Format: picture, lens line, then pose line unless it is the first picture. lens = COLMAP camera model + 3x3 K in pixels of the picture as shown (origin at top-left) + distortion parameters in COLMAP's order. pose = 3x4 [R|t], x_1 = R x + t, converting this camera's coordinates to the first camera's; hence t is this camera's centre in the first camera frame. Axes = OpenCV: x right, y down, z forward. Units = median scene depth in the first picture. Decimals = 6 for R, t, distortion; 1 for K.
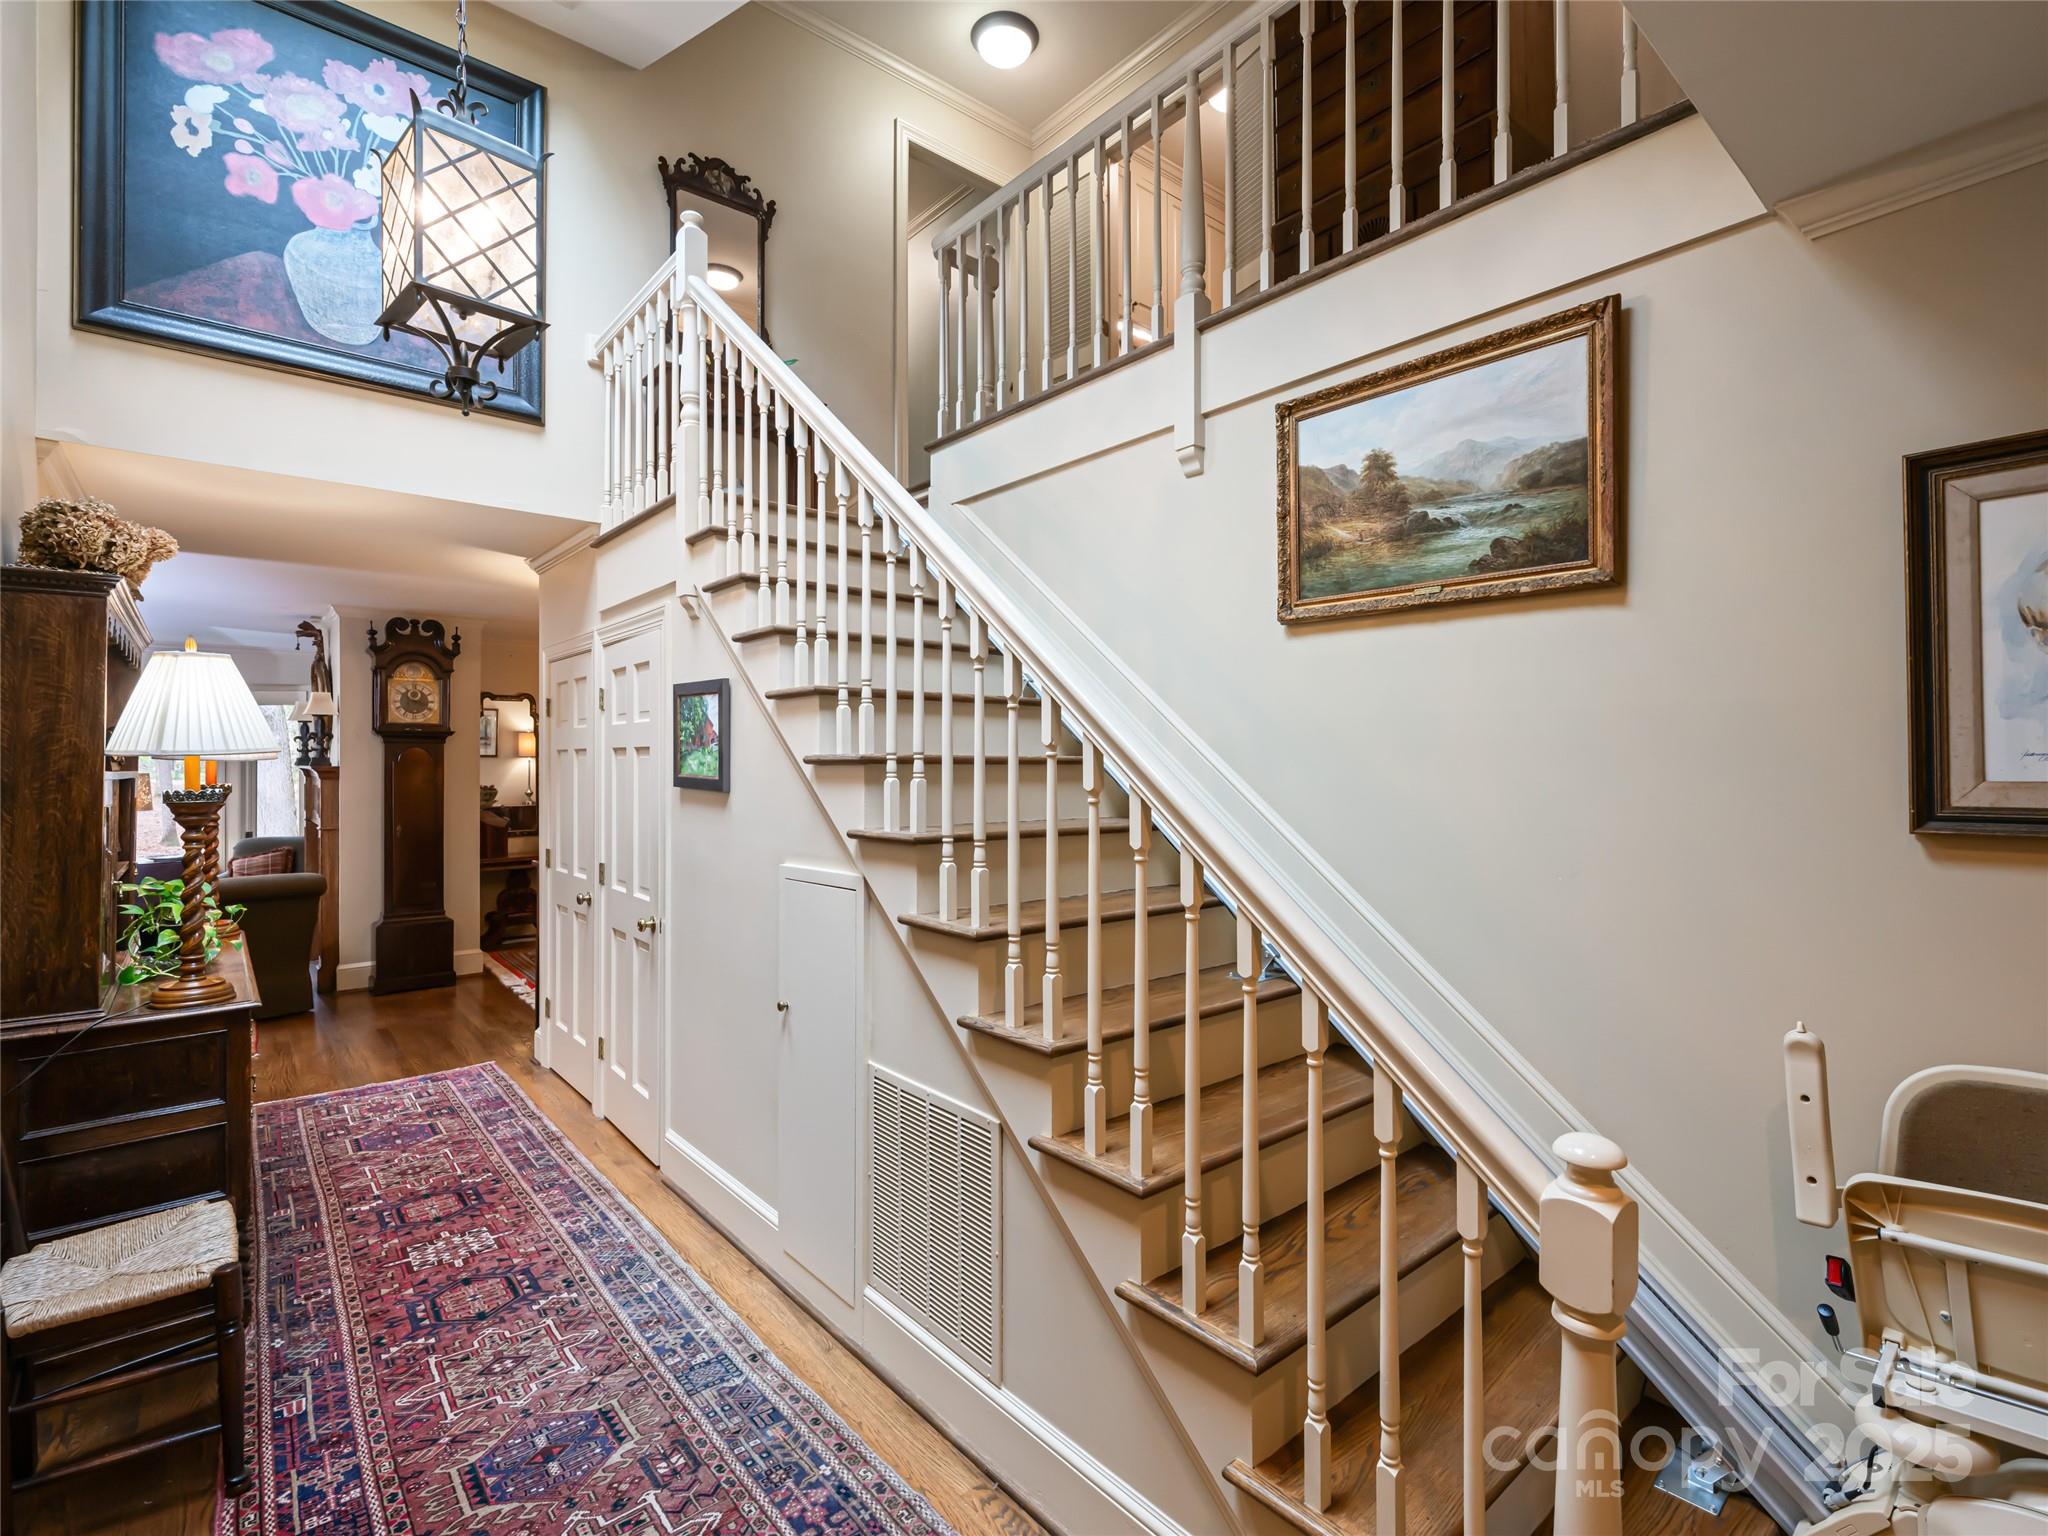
lens RADIAL K [[971.0, 0, 1030.5], [0, 971.0, 760.4], [0, 0, 1]] dist [0.003889, -0.000009]
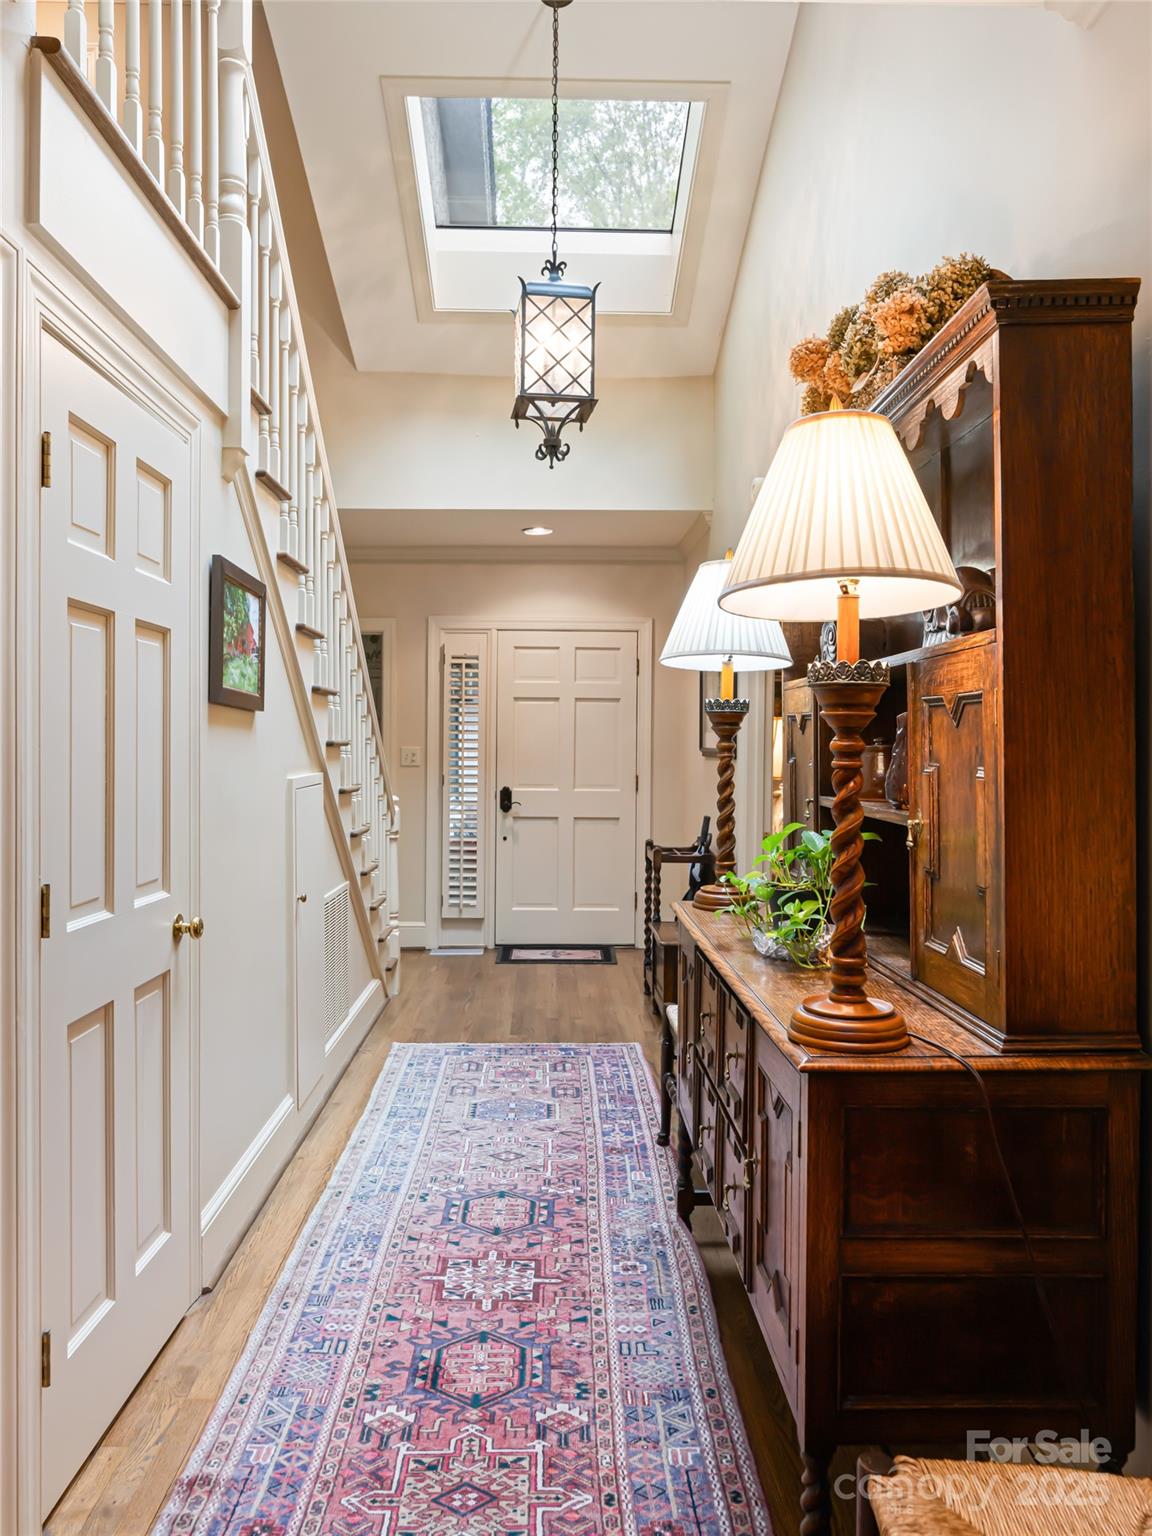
lens RADIAL K [[948.4, 0, 575.9], [0, 948.4, 760.0], [0, 0, 1]] dist [-0.001224, -0.000312]
pose [[-0.779083, -0.013222, 0.626782, -1.297159], [-0.007748, 0.999904, 0.011462, 0.077487], [-0.626873, 0.004074, -0.779111, 1.788844]]
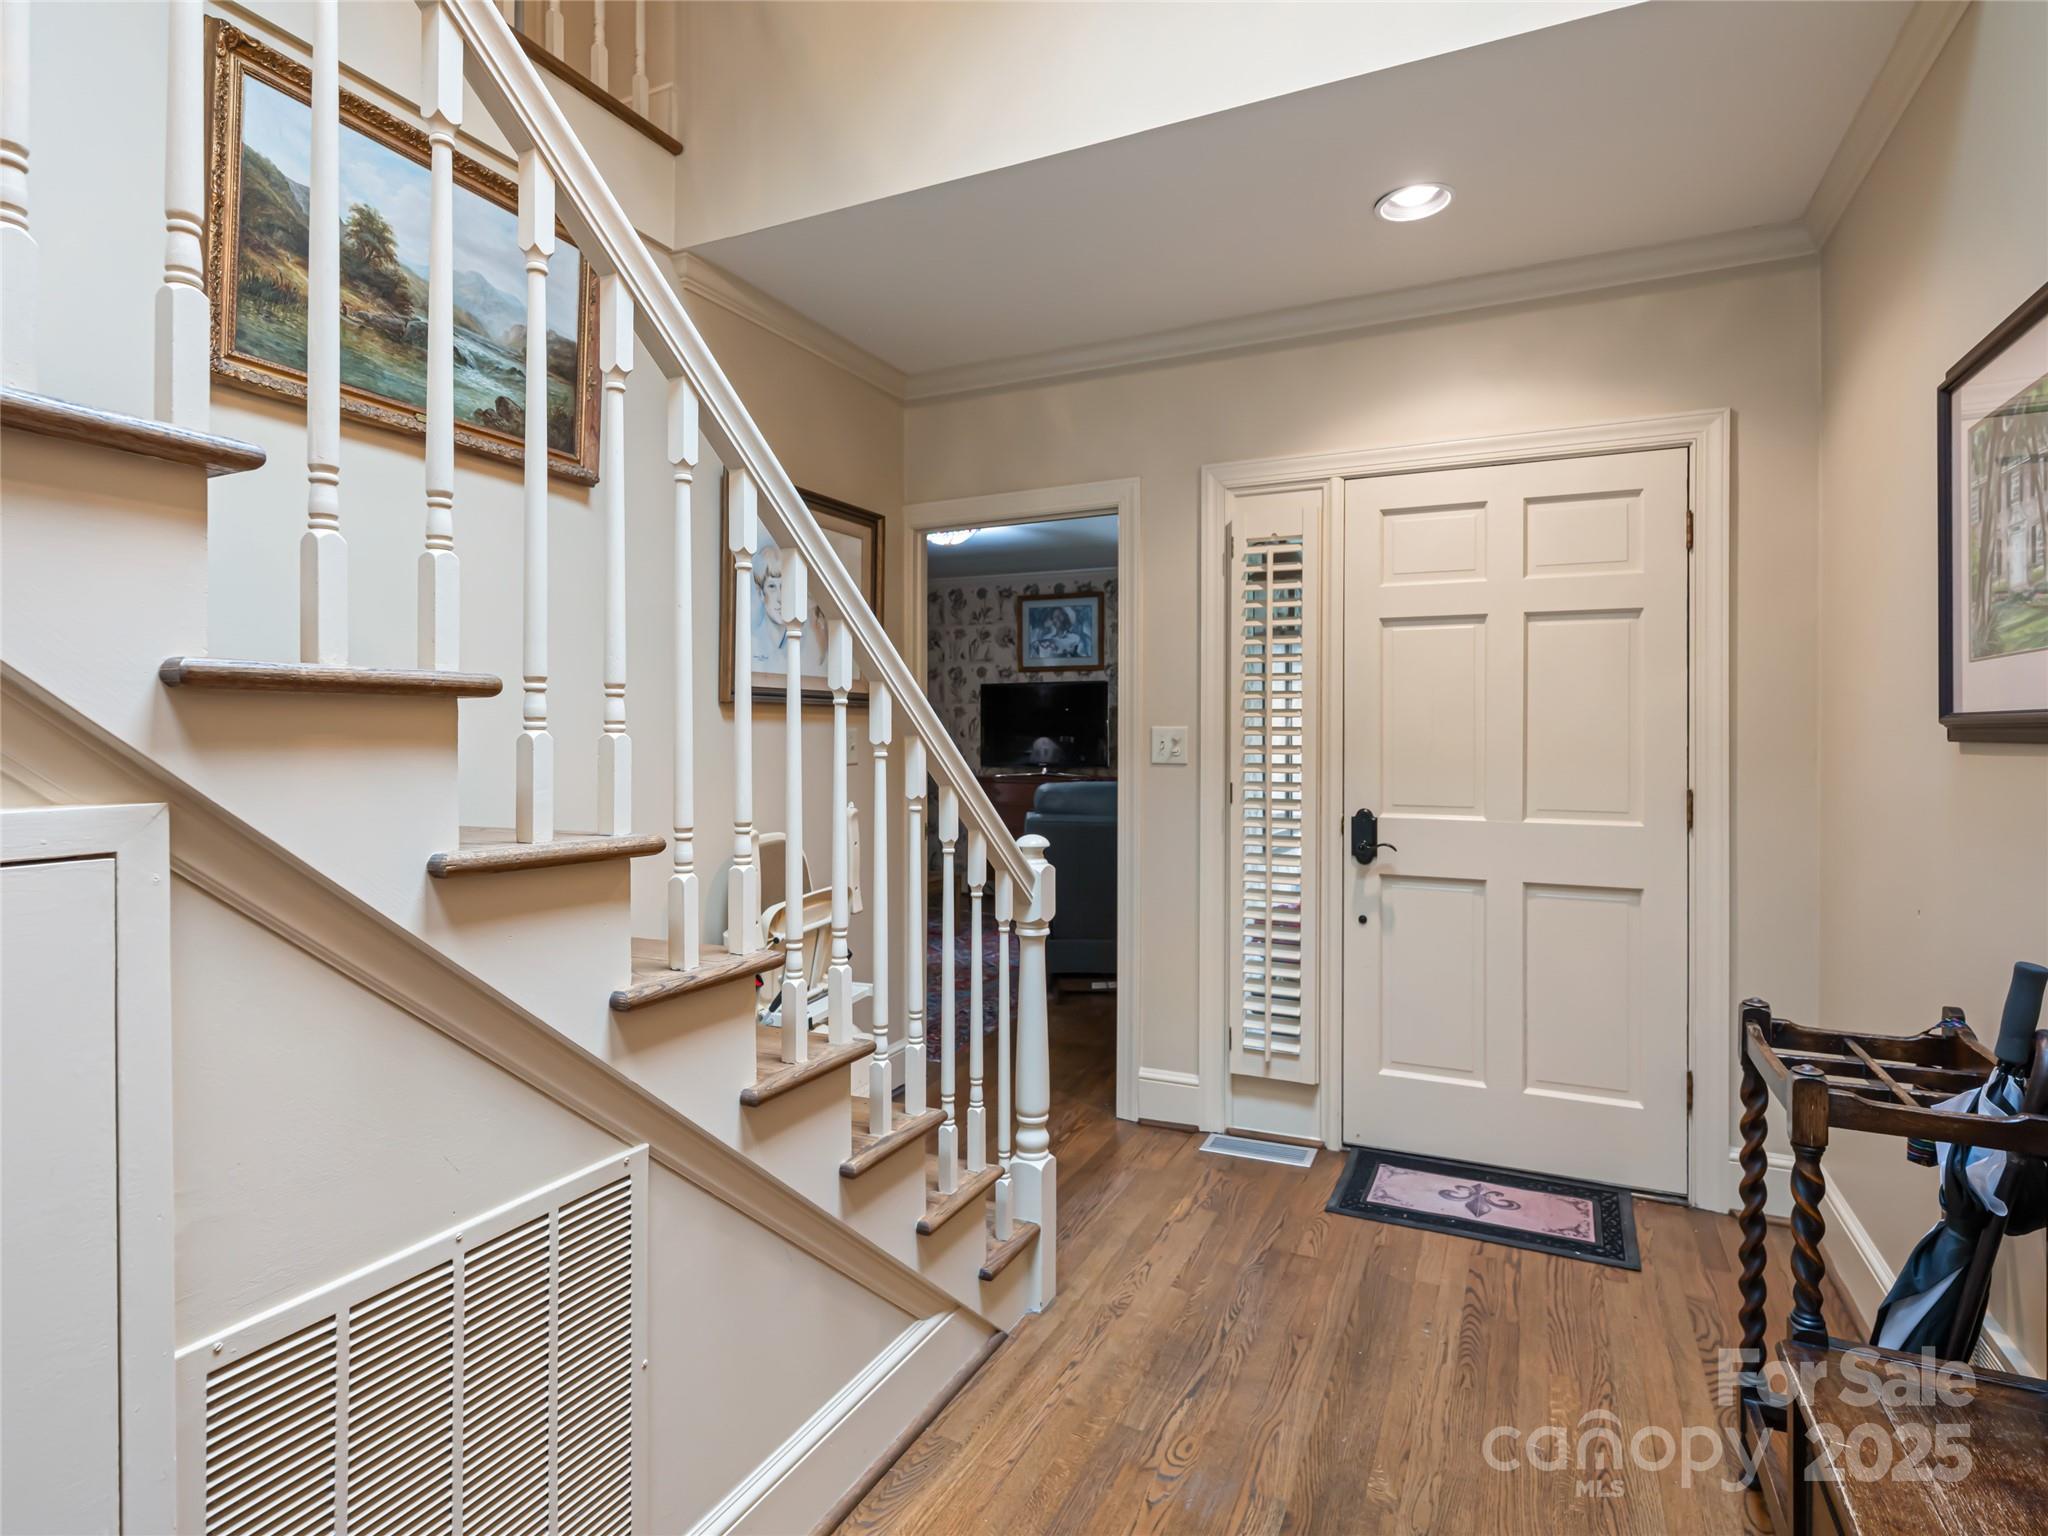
lens RADIAL K [[1082.2, 0, 1028.6], [0, 1082.2, 731.0], [0, 0, 1]] dist [0.004748, 0.000670]
pose [[-0.414520, 0.006598, 0.910016, -0.638751], [-0.006291, 0.999929, -0.010116, 0.096380], [-0.910019, -0.009918, -0.414449, 0.895740]]
